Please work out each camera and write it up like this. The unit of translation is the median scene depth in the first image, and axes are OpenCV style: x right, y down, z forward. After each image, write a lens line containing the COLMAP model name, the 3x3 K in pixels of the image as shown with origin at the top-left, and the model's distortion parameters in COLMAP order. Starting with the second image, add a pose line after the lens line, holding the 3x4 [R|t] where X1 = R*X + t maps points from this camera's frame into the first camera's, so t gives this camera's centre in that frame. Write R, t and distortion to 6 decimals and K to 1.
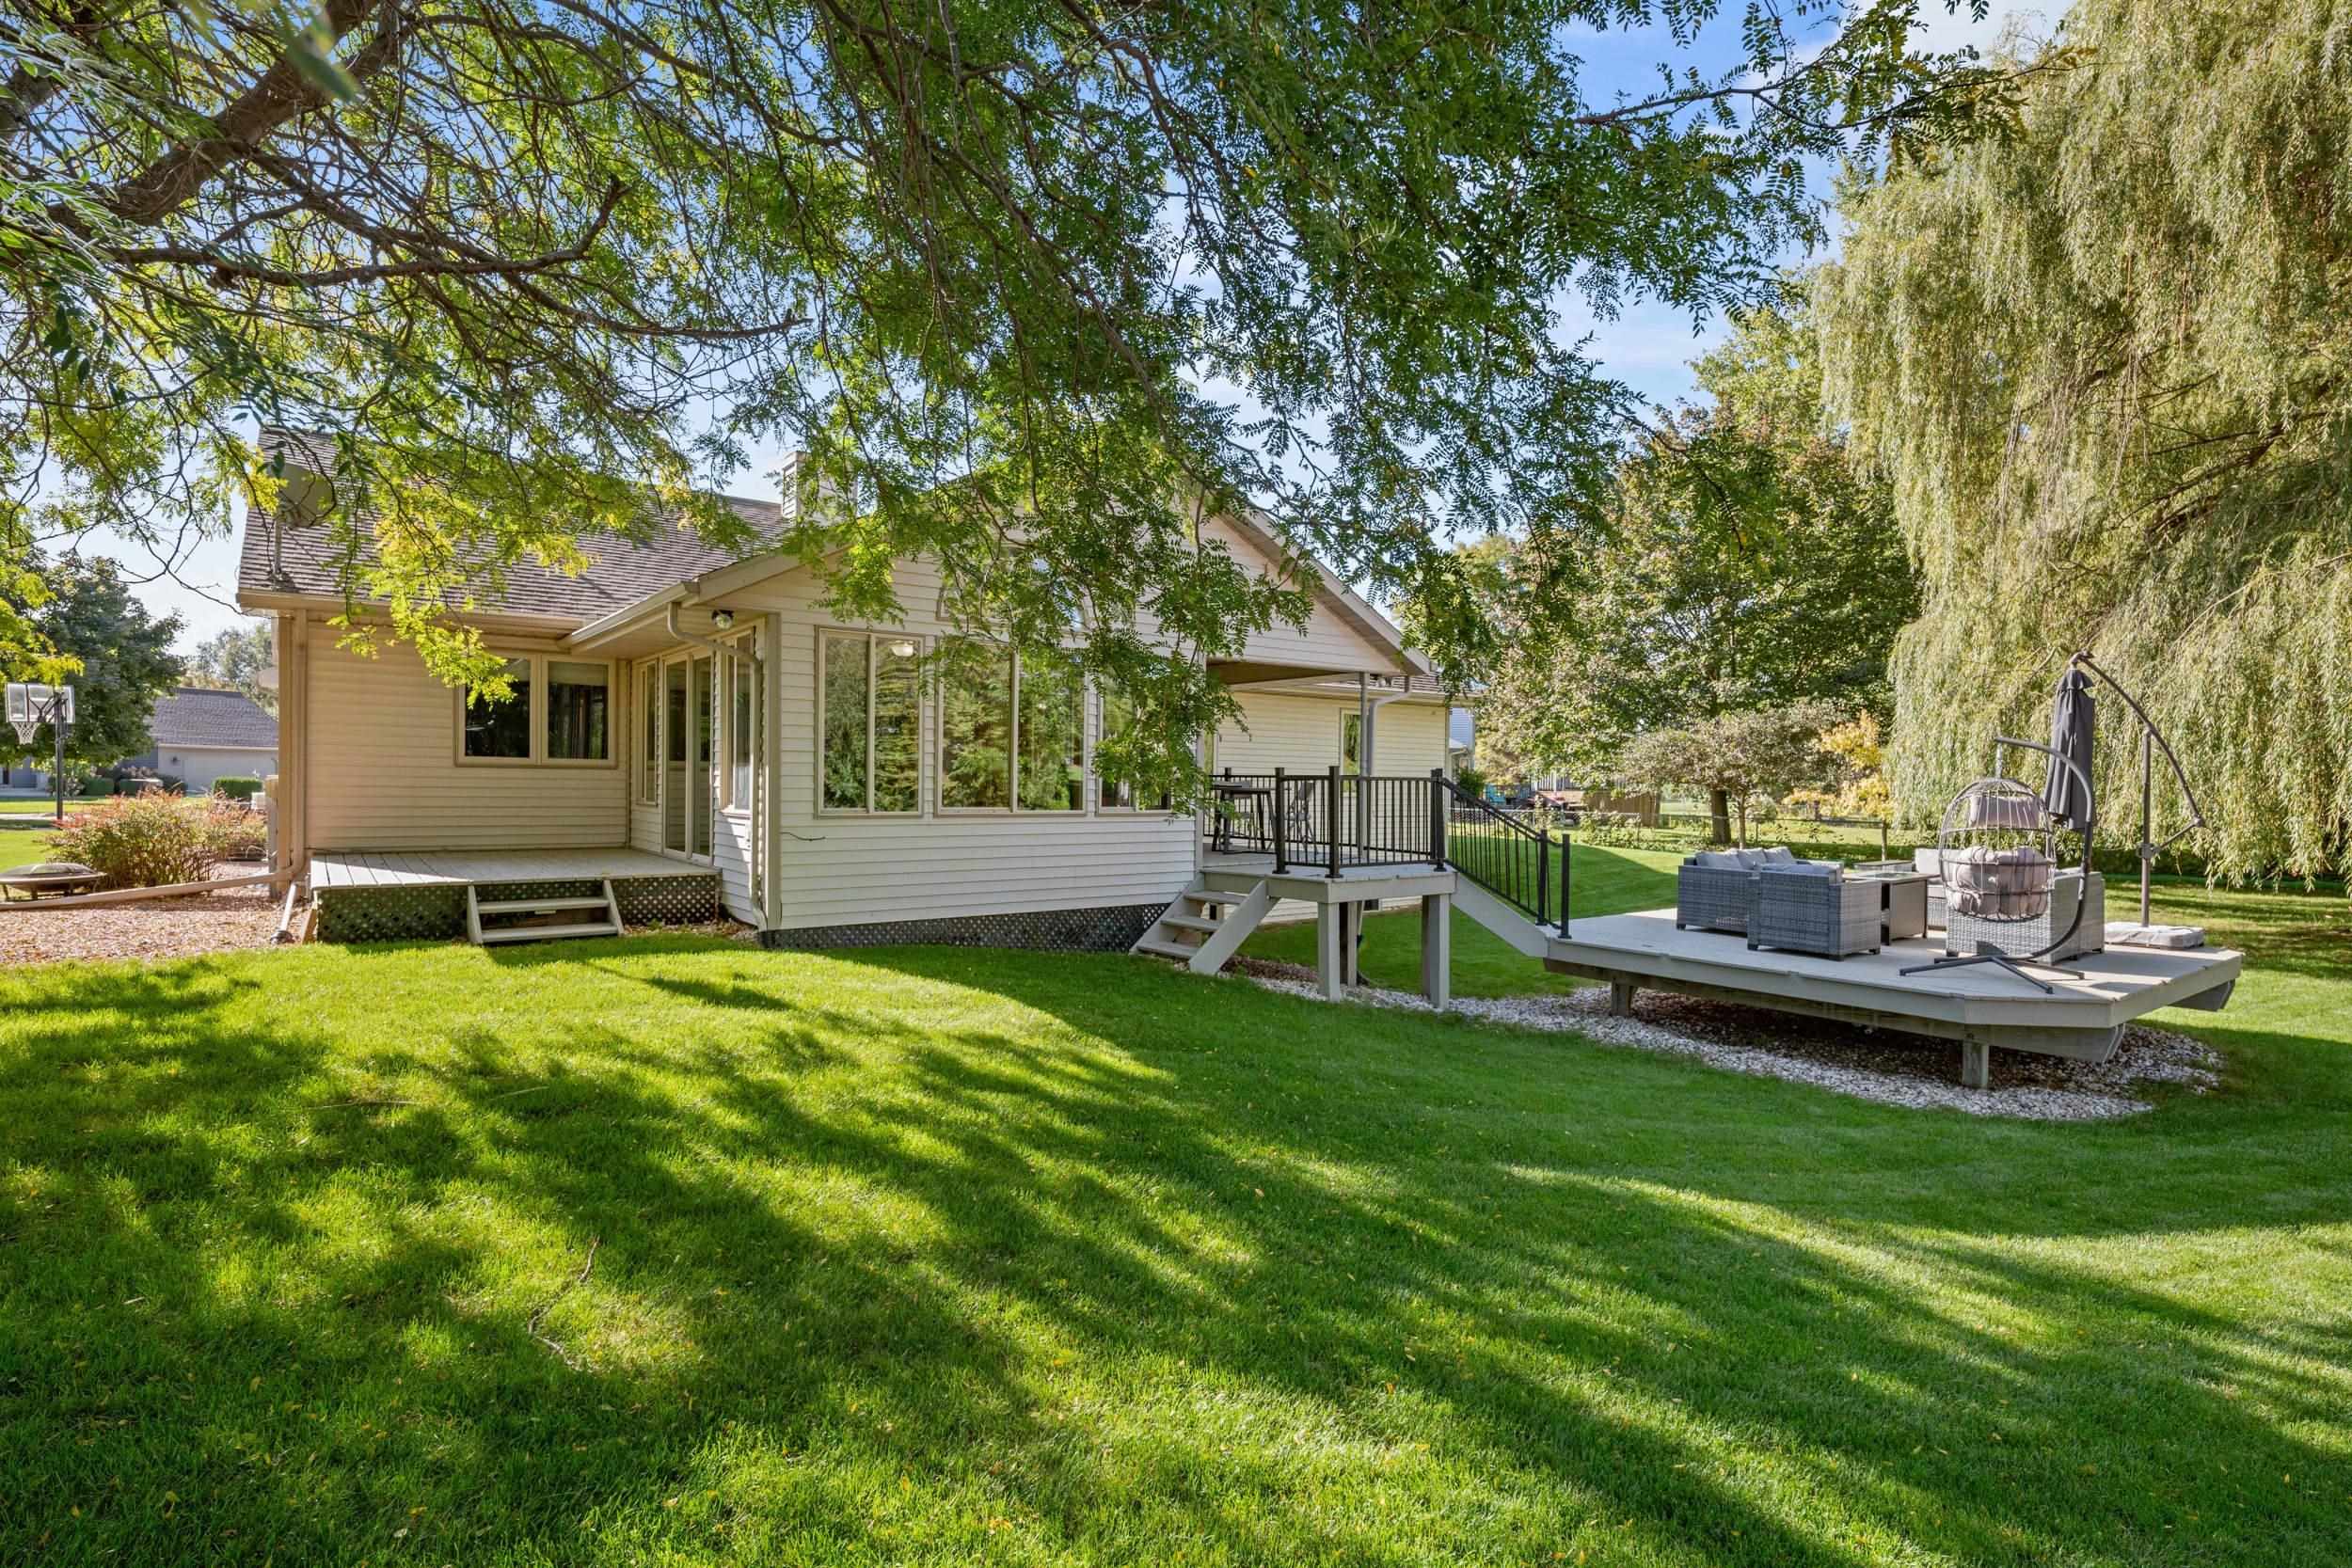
lens RADIAL K [[1151.1, 0, 1178.6], [0, 1151.1, 793.1], [0, 0, 1]] dist [-0.002185, -0.001071]
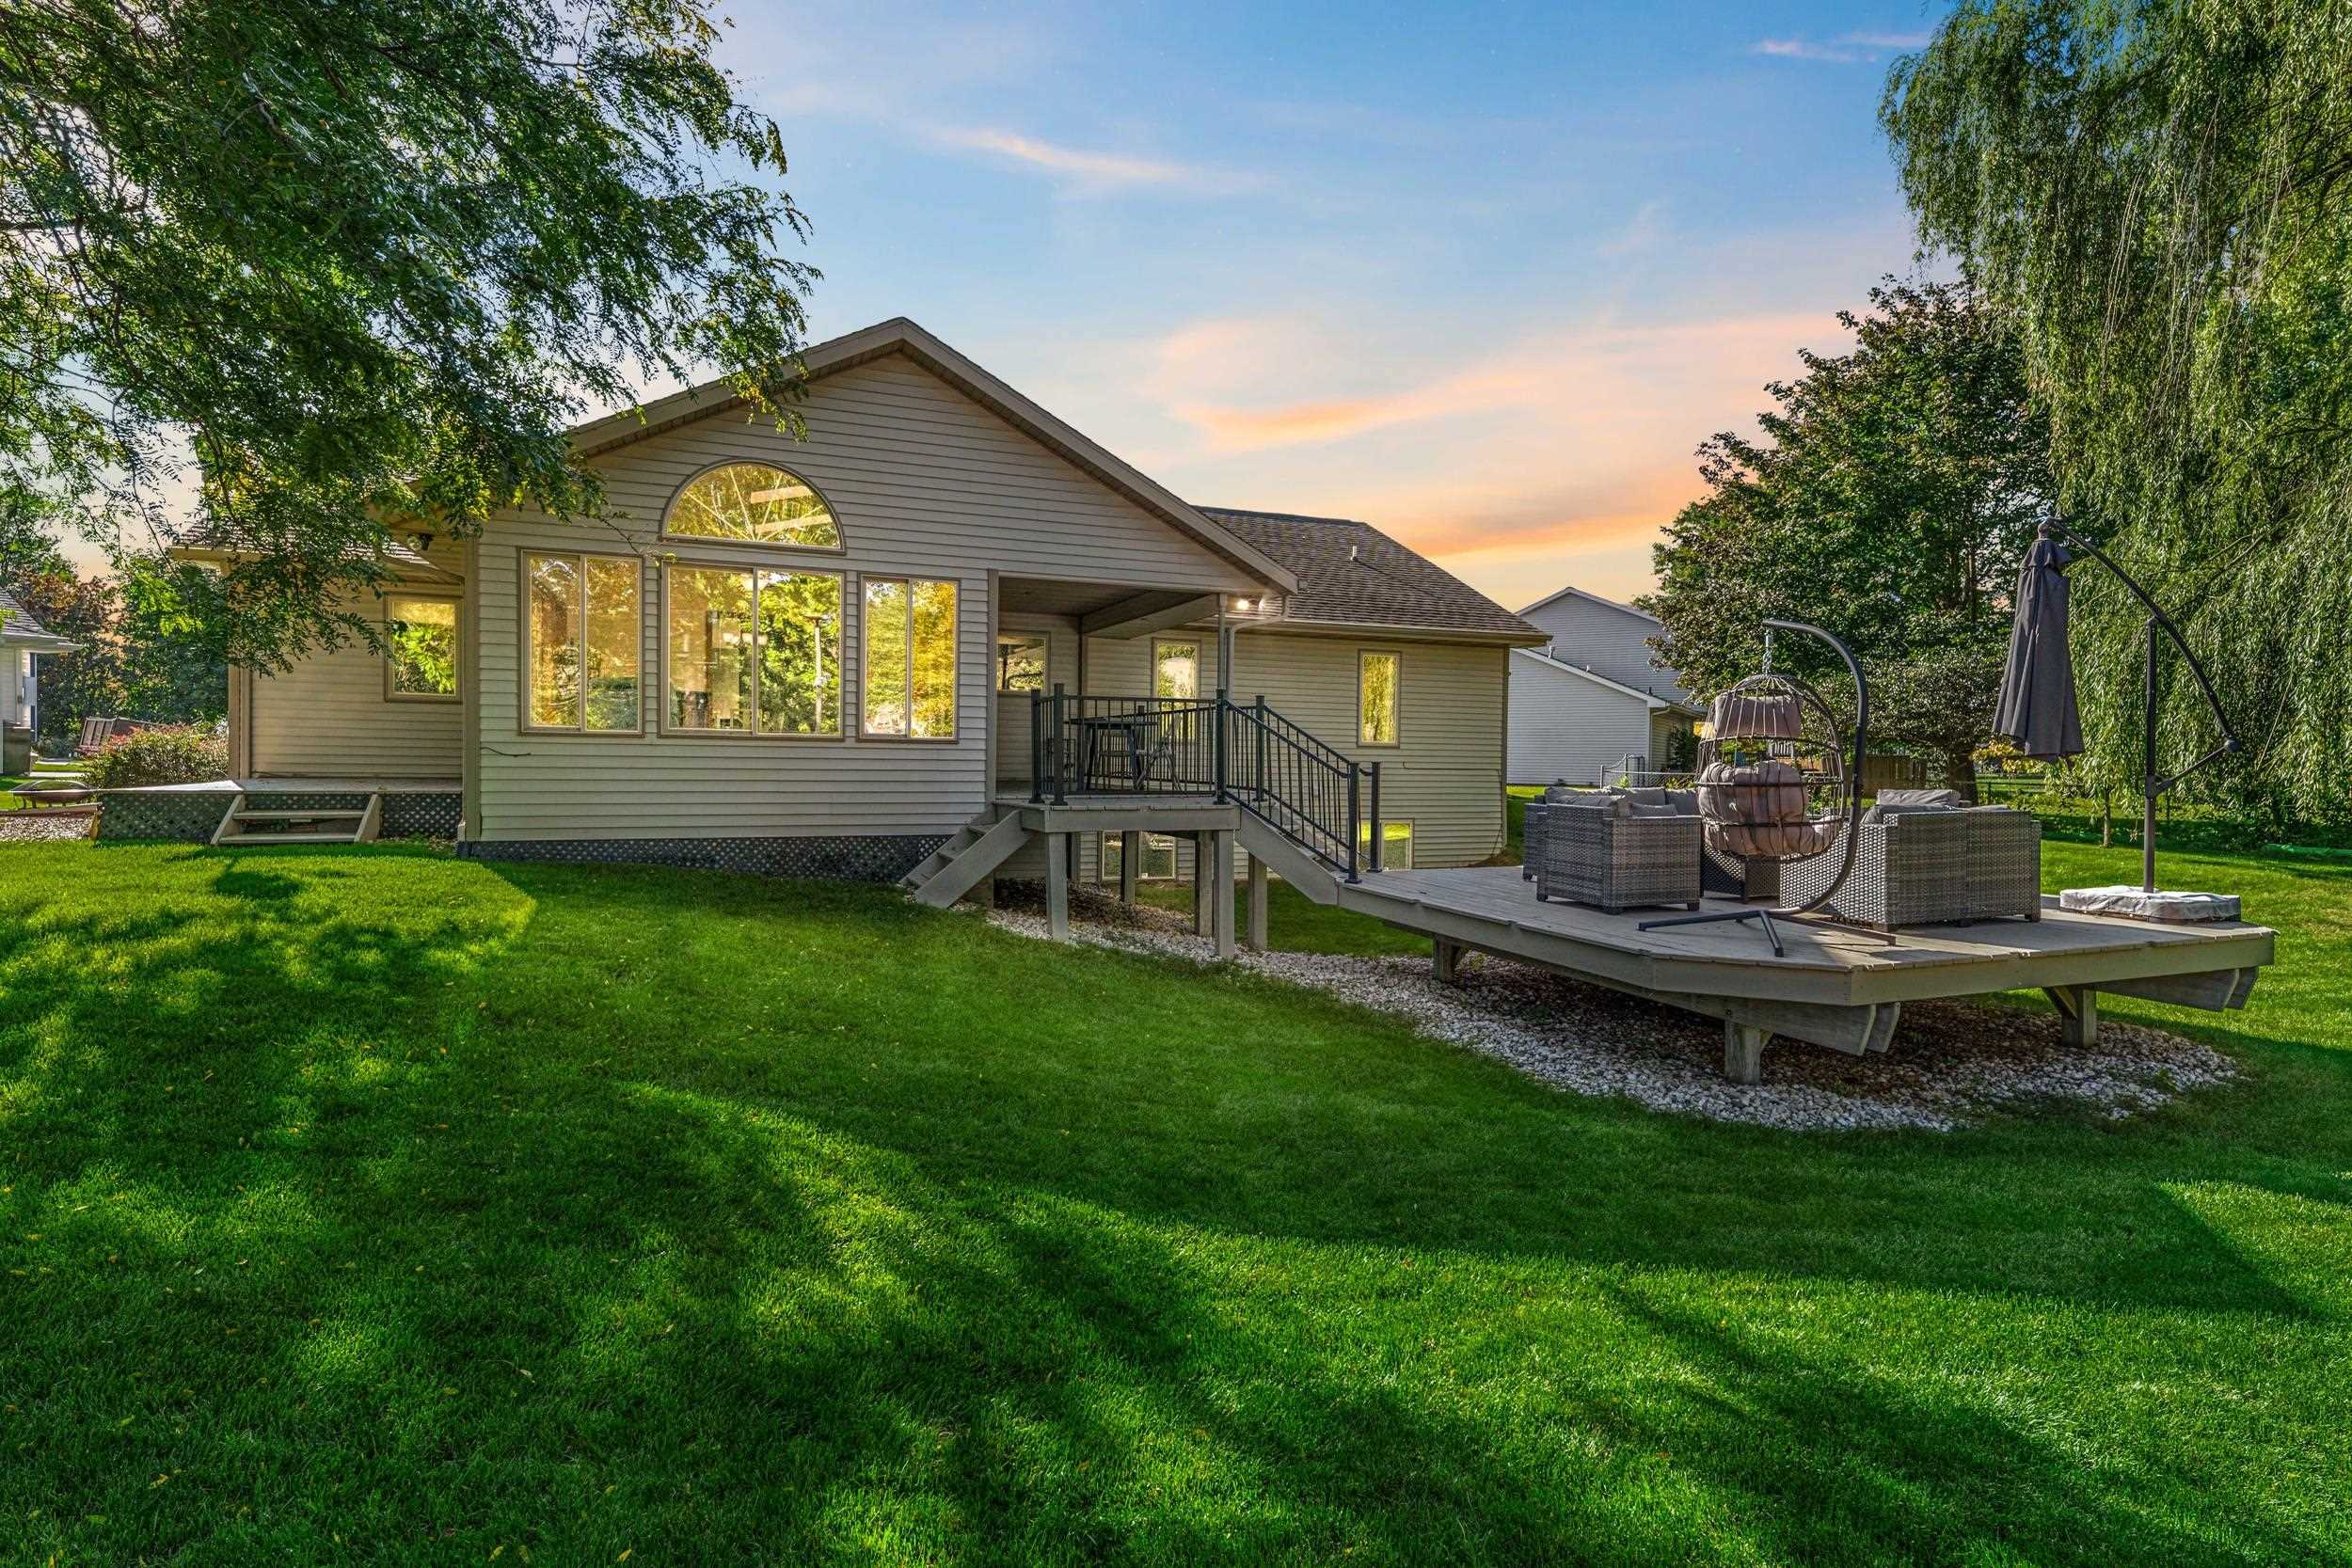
lens RADIAL K [[1151.1, 0, 1175.5], [0, 1151.1, 787.5], [0, 0, 1]] dist [-0.002185, -0.001071]
pose [[0.960397, 0.007206, -0.278541, 0.434073], [-0.003569, 0.999902, 0.013564, 0.041642], [0.278611, -0.012033, 0.960329, 0.131488]]
